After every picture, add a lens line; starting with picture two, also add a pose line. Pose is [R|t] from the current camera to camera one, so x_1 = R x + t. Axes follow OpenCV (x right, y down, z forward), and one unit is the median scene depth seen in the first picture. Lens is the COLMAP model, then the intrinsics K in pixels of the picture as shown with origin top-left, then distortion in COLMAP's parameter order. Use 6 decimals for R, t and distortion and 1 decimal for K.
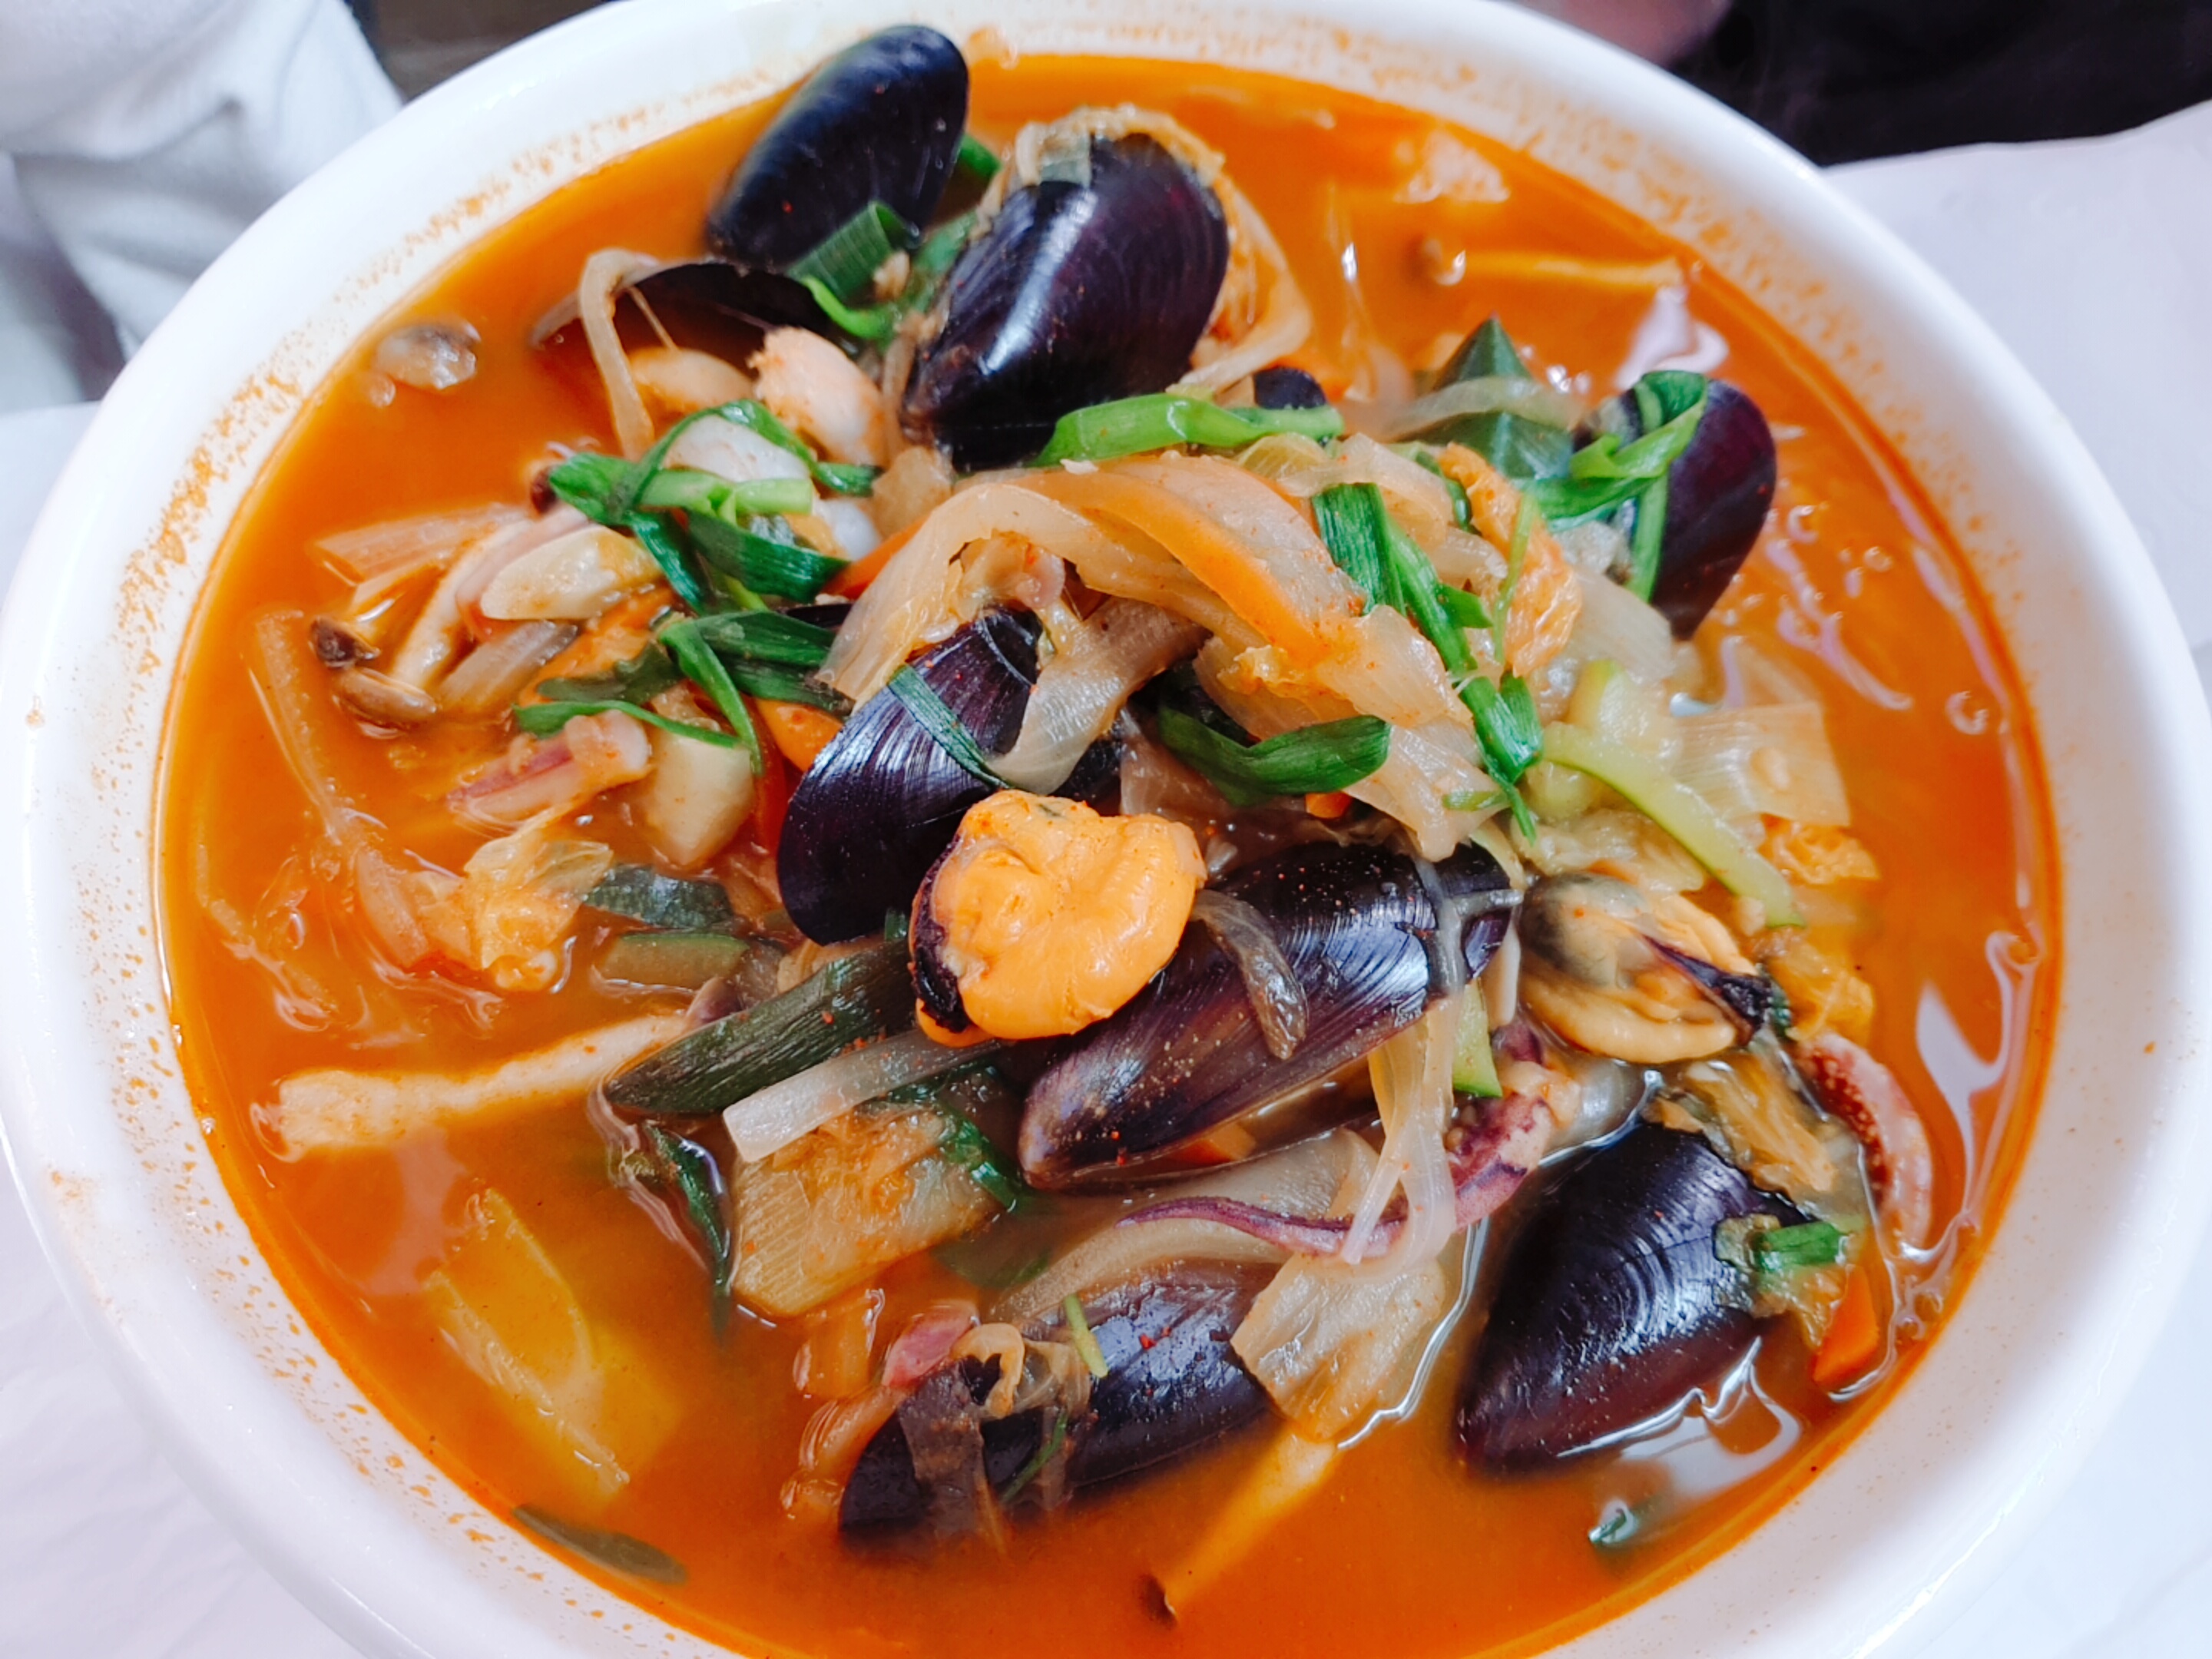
lens RADIAL K [[1807.1, 0, 1107.9], [0, 1807.1, 788.1], [0, 0, 1]] dist [0.003829, -0.002192]
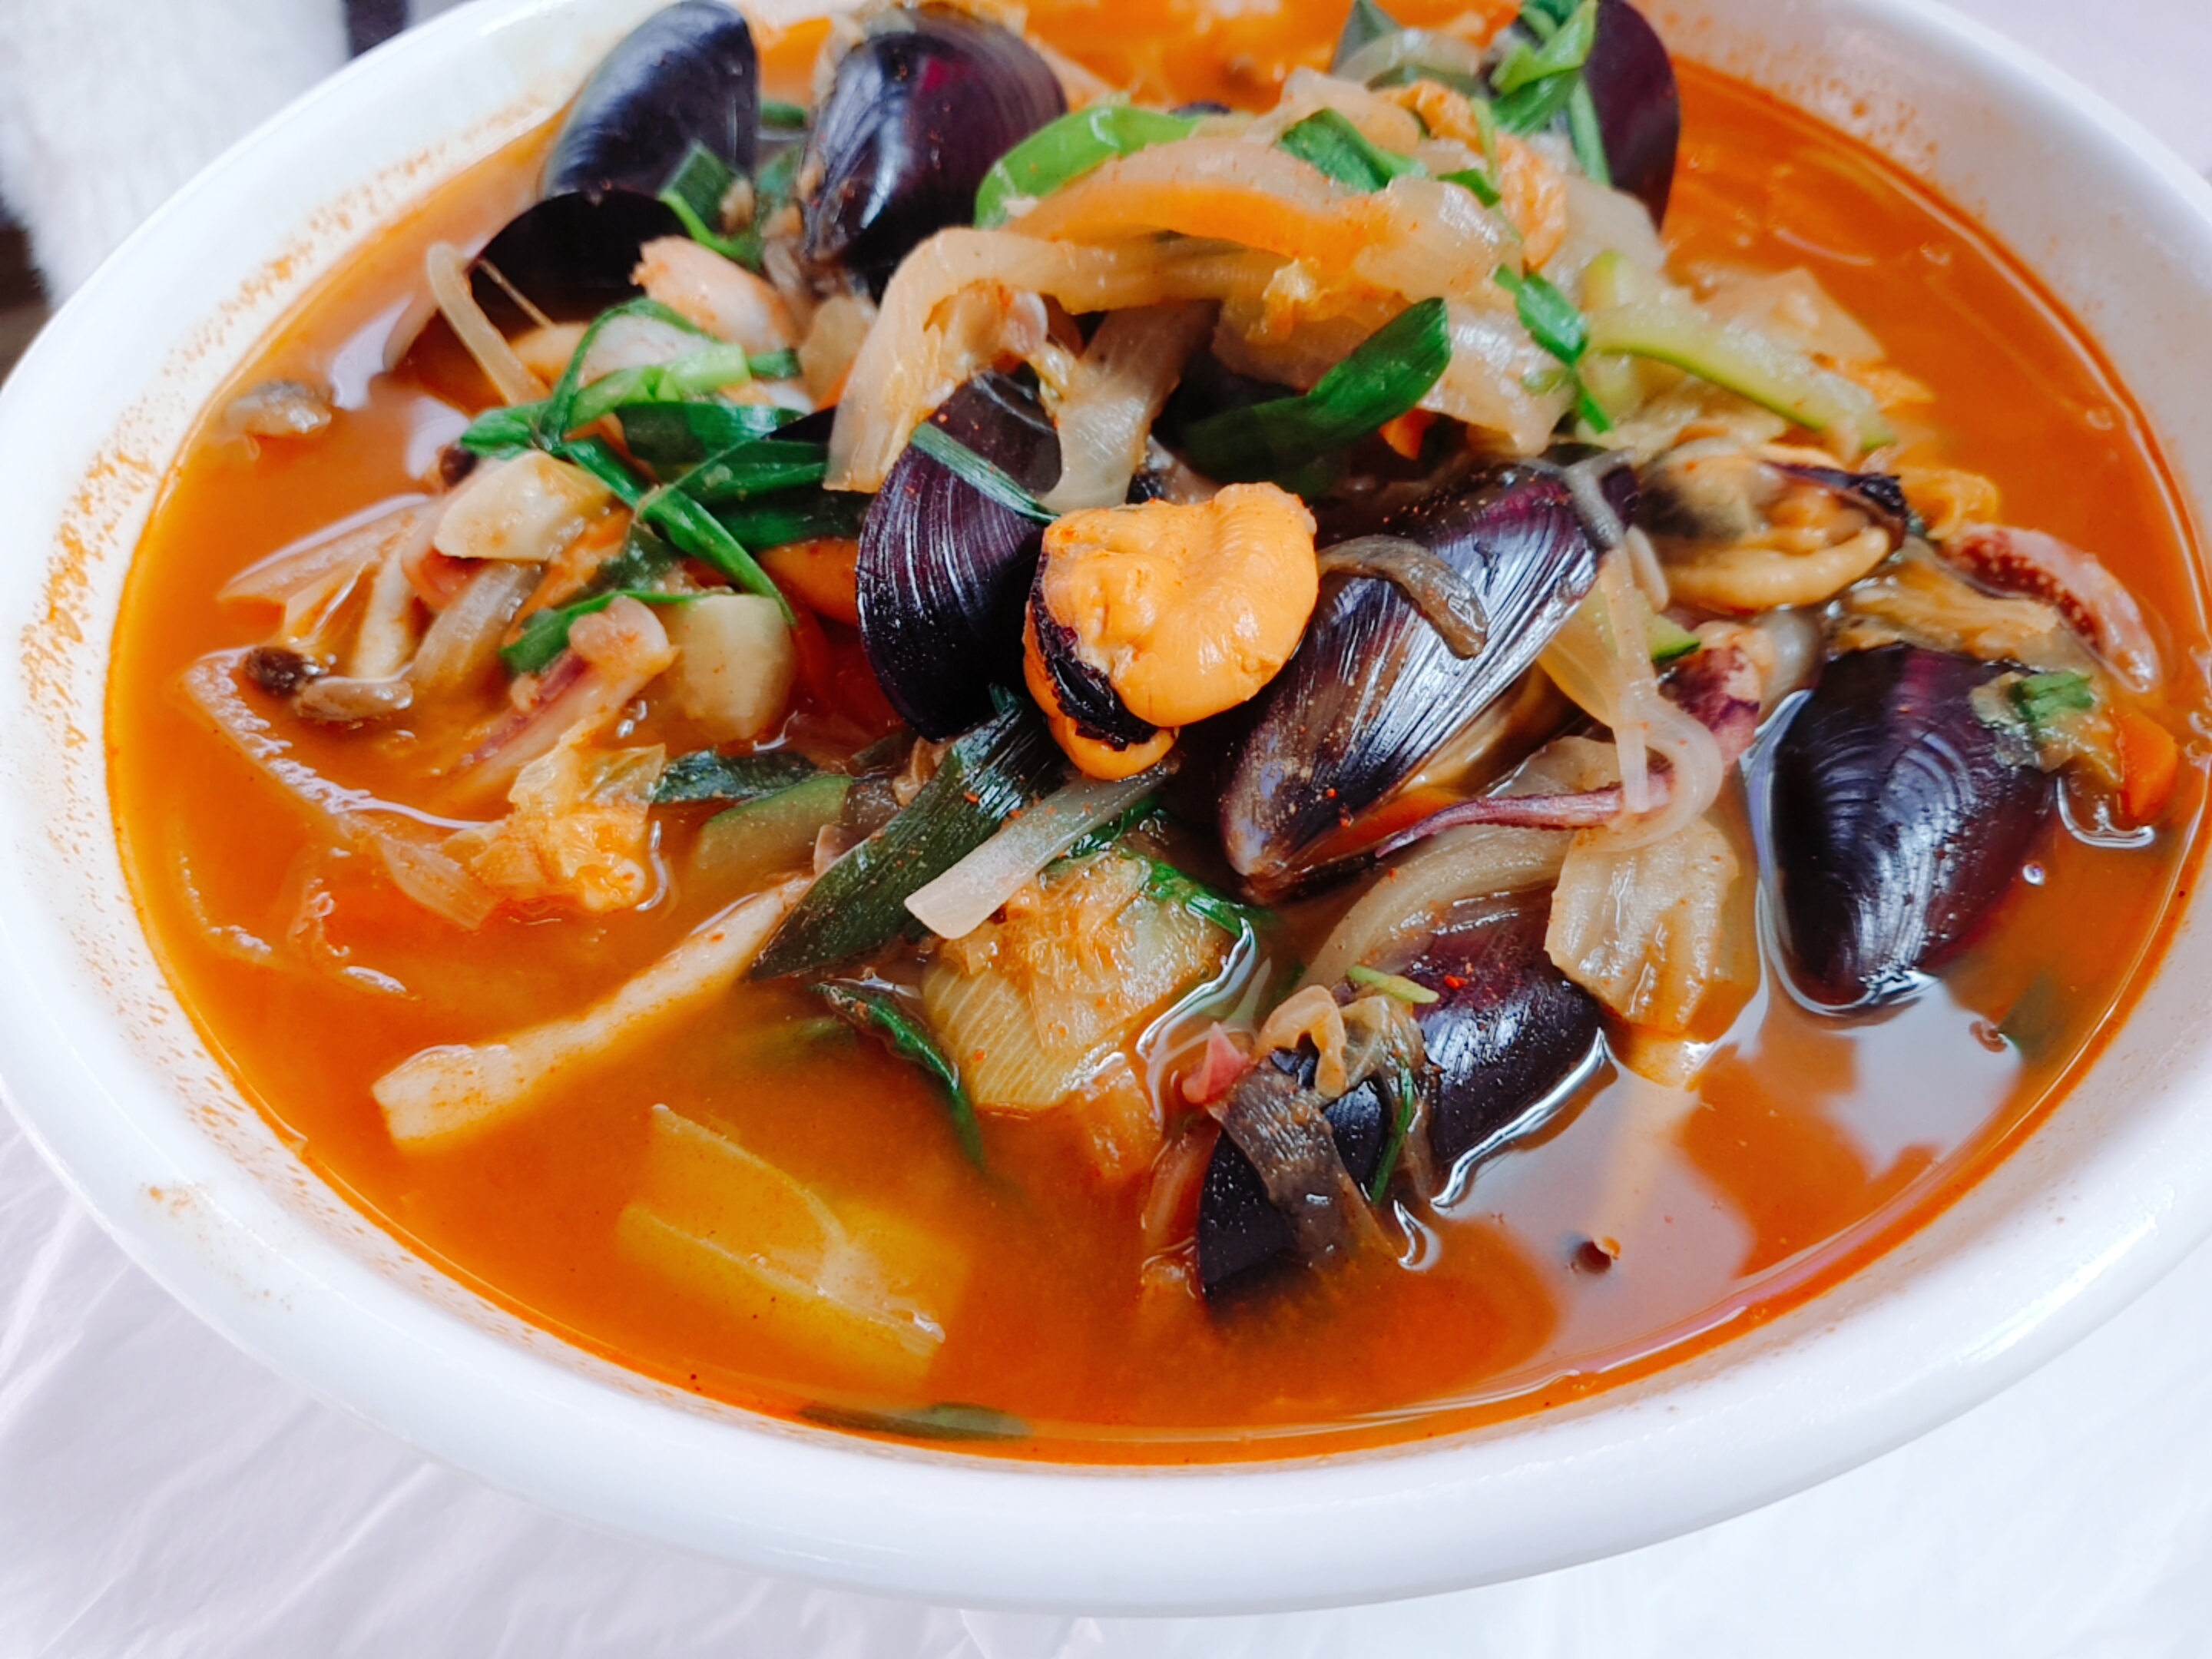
lens RADIAL K [[1807.1, 0, 1107.9], [0, 1807.1, 788.1], [0, 0, 1]] dist [0.003829, -0.002192]
pose [[0.940987, -0.318888, 0.113377, -0.171537], [0.332372, 0.933877, -0.131916, 0.233907], [-0.063814, 0.161814, 0.984756, 0.119523]]
